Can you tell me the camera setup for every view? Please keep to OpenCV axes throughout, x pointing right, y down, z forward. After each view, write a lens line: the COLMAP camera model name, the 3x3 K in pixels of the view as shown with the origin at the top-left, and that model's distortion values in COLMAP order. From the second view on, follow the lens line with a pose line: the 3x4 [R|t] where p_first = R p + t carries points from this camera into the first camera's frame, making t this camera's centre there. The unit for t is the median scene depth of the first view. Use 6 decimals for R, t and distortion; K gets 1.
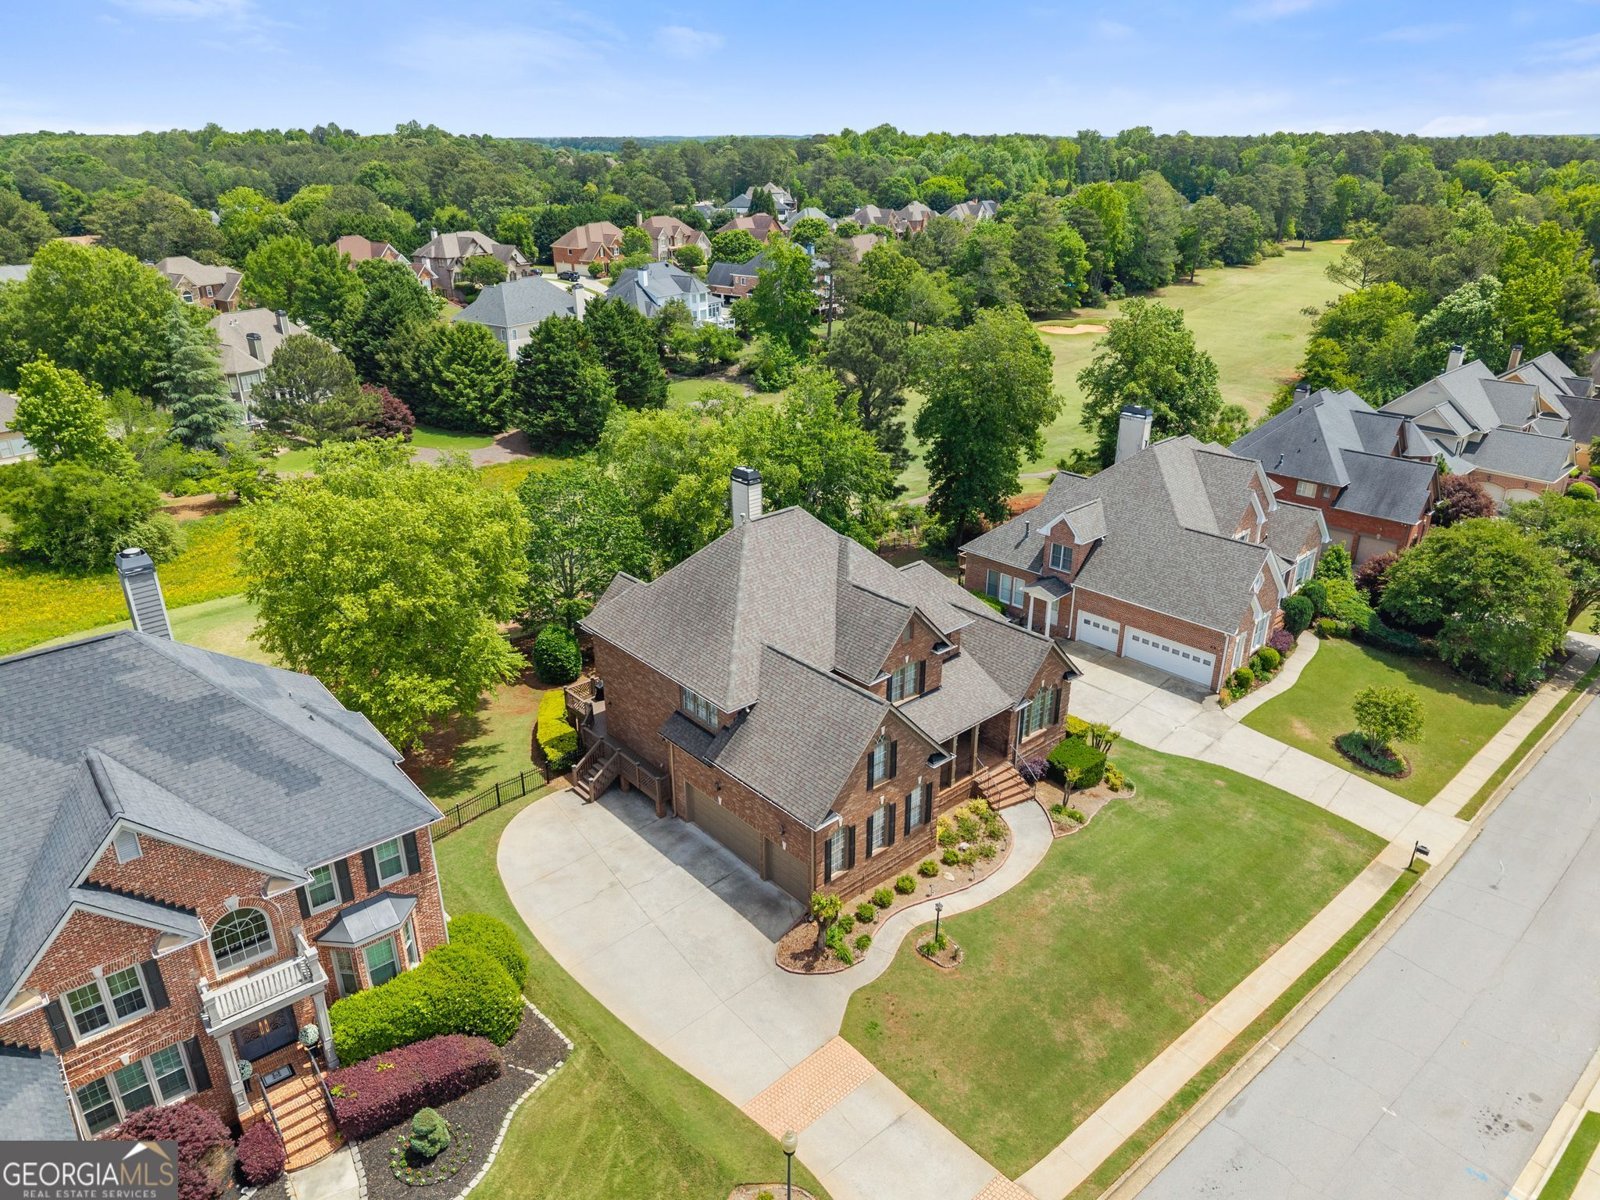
lens RADIAL K [[1072.0, 0, 800.0], [0, 1072.0, 600.0], [0, 0, 1]] dist [0.051291, -0.058707]
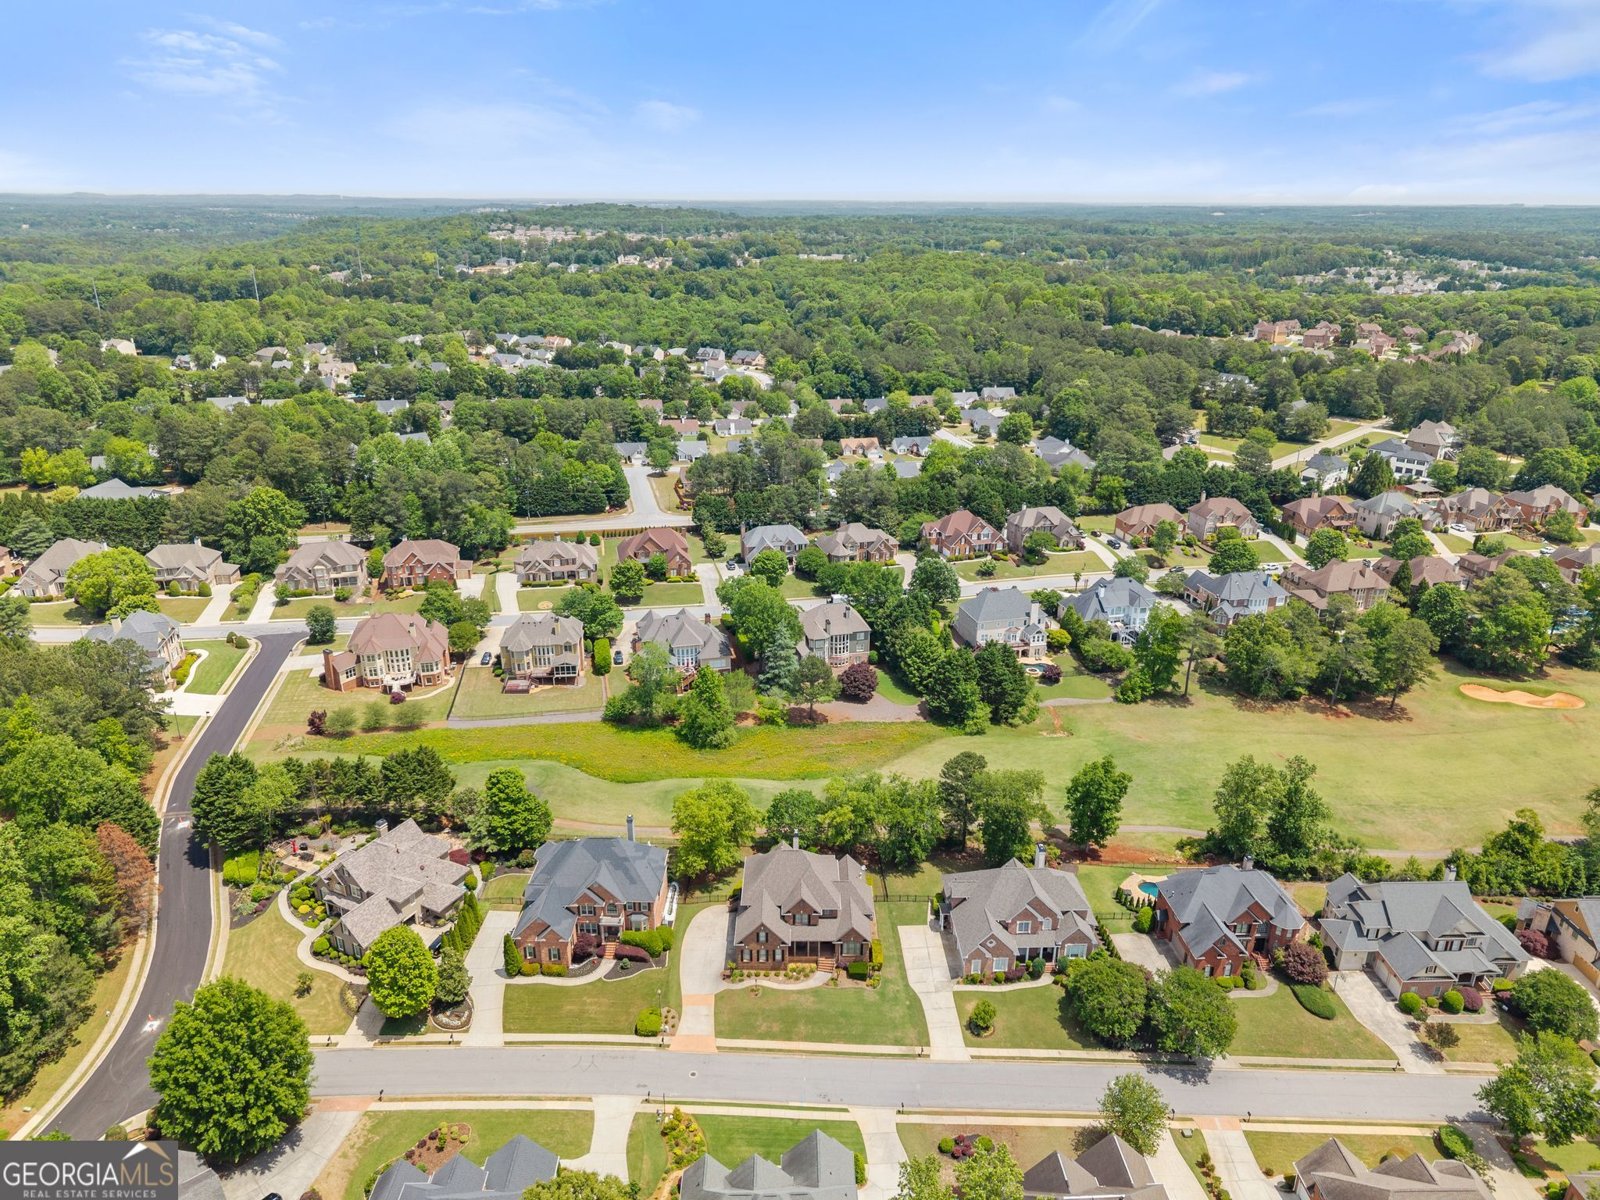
lens RADIAL K [[1072.0, 0, 800.0], [0, 1072.0, 600.0], [0, 0, 1]] dist [0.051291, -0.058707]
pose [[0.745670, 0.241802, -0.620893, 1.718980], [-0.268338, 0.961902, 0.052341, -0.929909], [0.609895, 0.127580, 0.782146, -1.518141]]
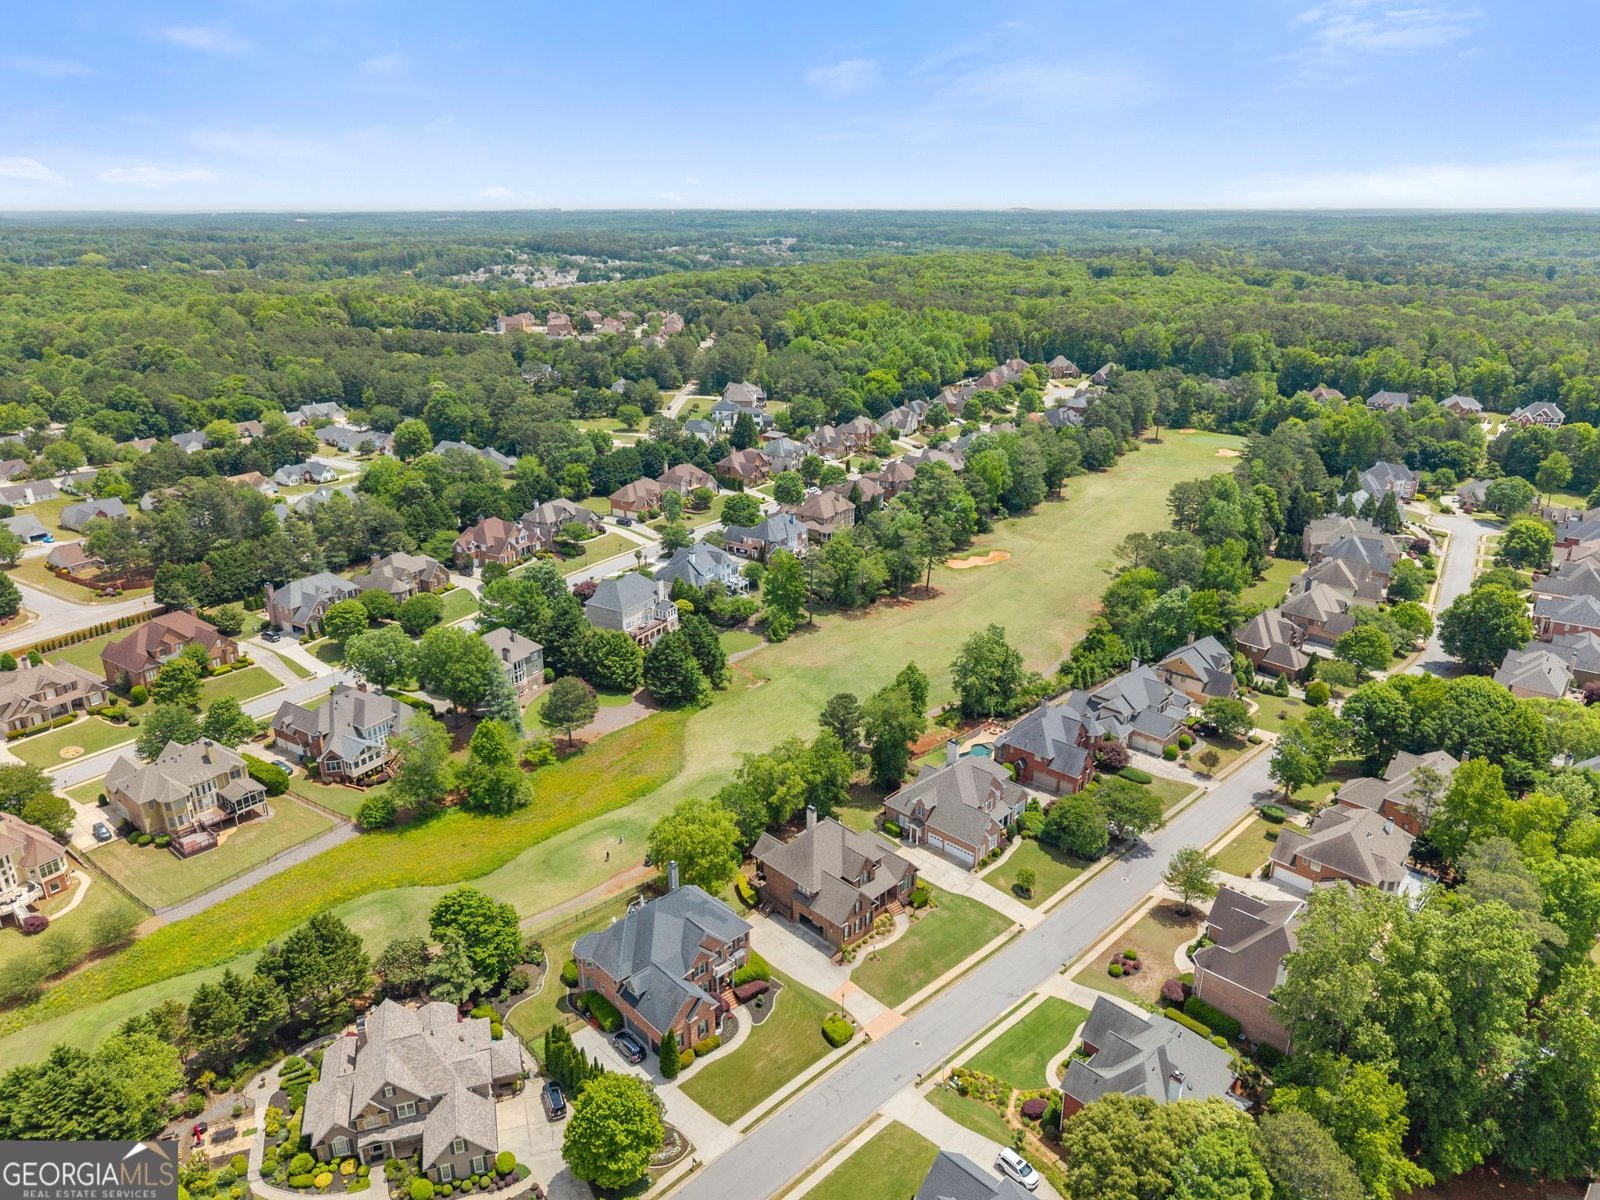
lens RADIAL K [[1074.7, 0, 800.0], [0, 1074.7, 600.0], [0, 0, 1]] dist [0.079501, -0.110219]
pose [[0.998849, -0.015779, 0.045306, -0.215749], [0.018058, 0.998568, -0.050349, -0.563867], [-0.044446, 0.051109, 0.997704, -2.155698]]
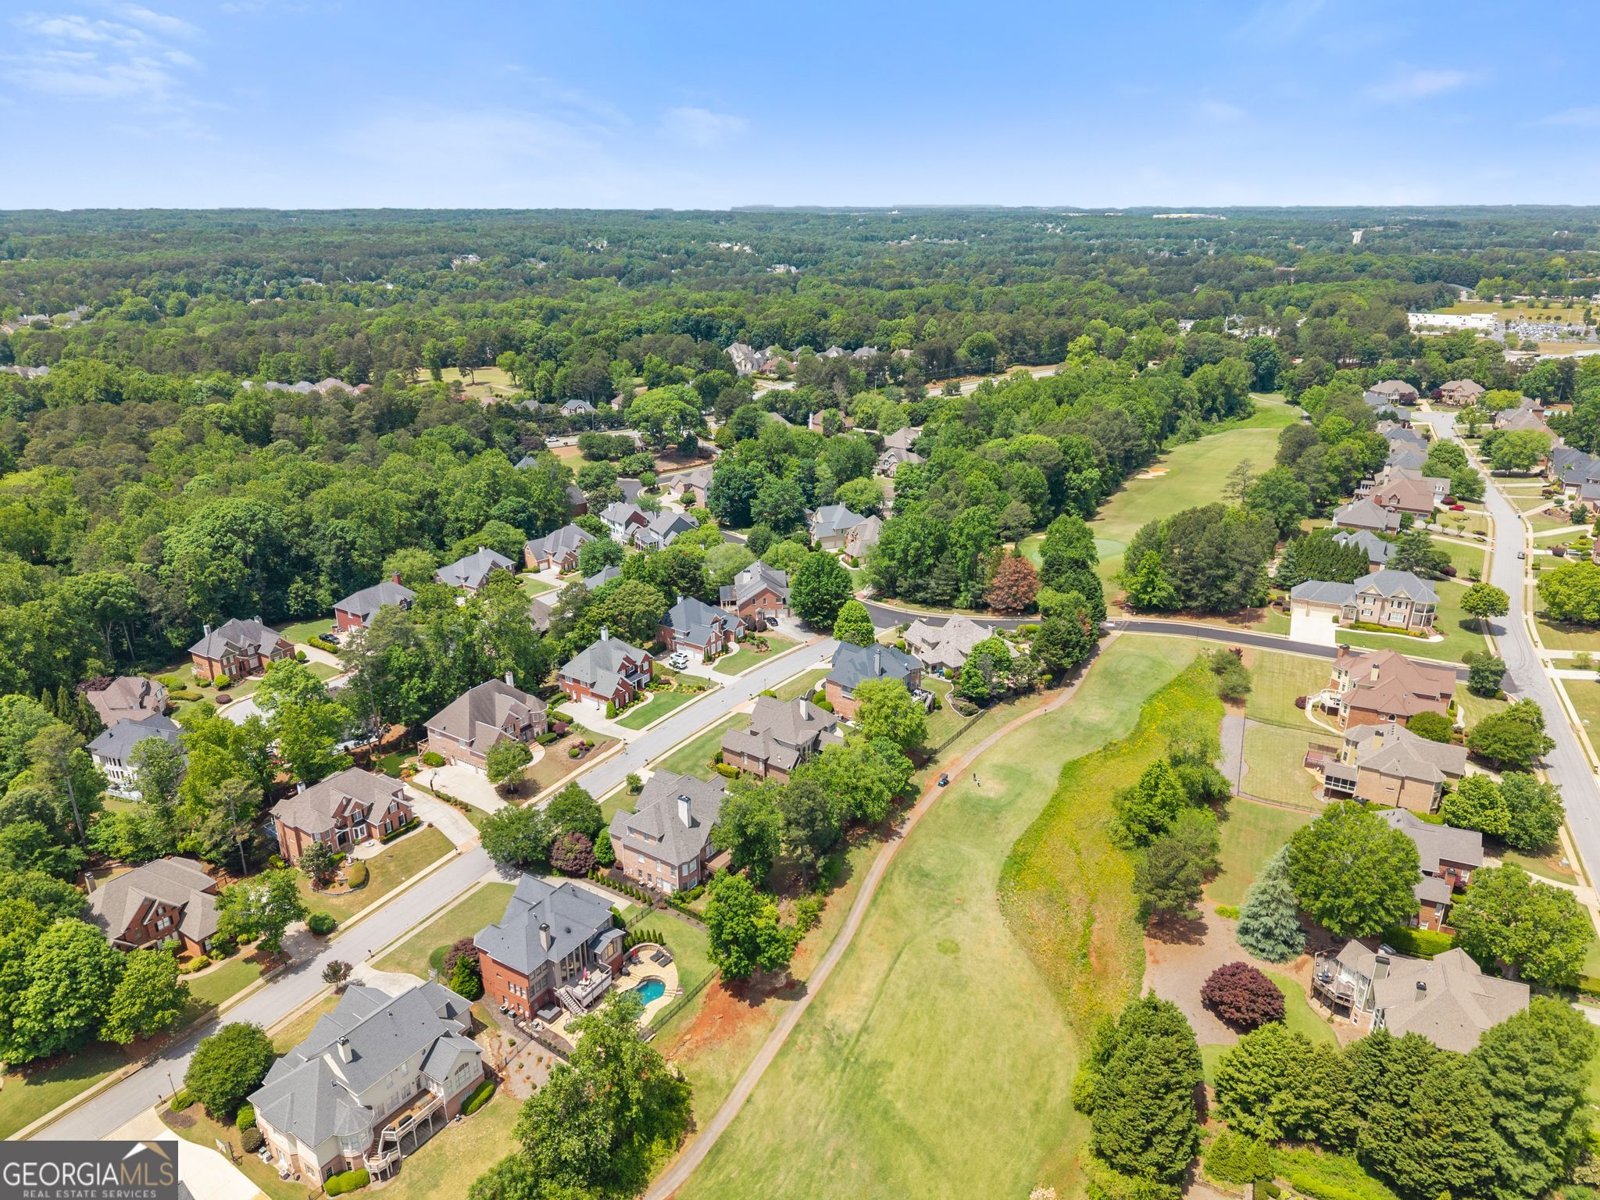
lens RADIAL K [[1072.0, 0, 800.0], [0, 1072.0, 600.0], [0, 0, 1]] dist [0.051291, -0.058707]
pose [[-0.977520, 0.077764, -0.195979, 0.738002], [-0.079155, 0.726159, 0.682955, -3.150092], [0.195422, 0.683114, -0.703680, 3.563649]]
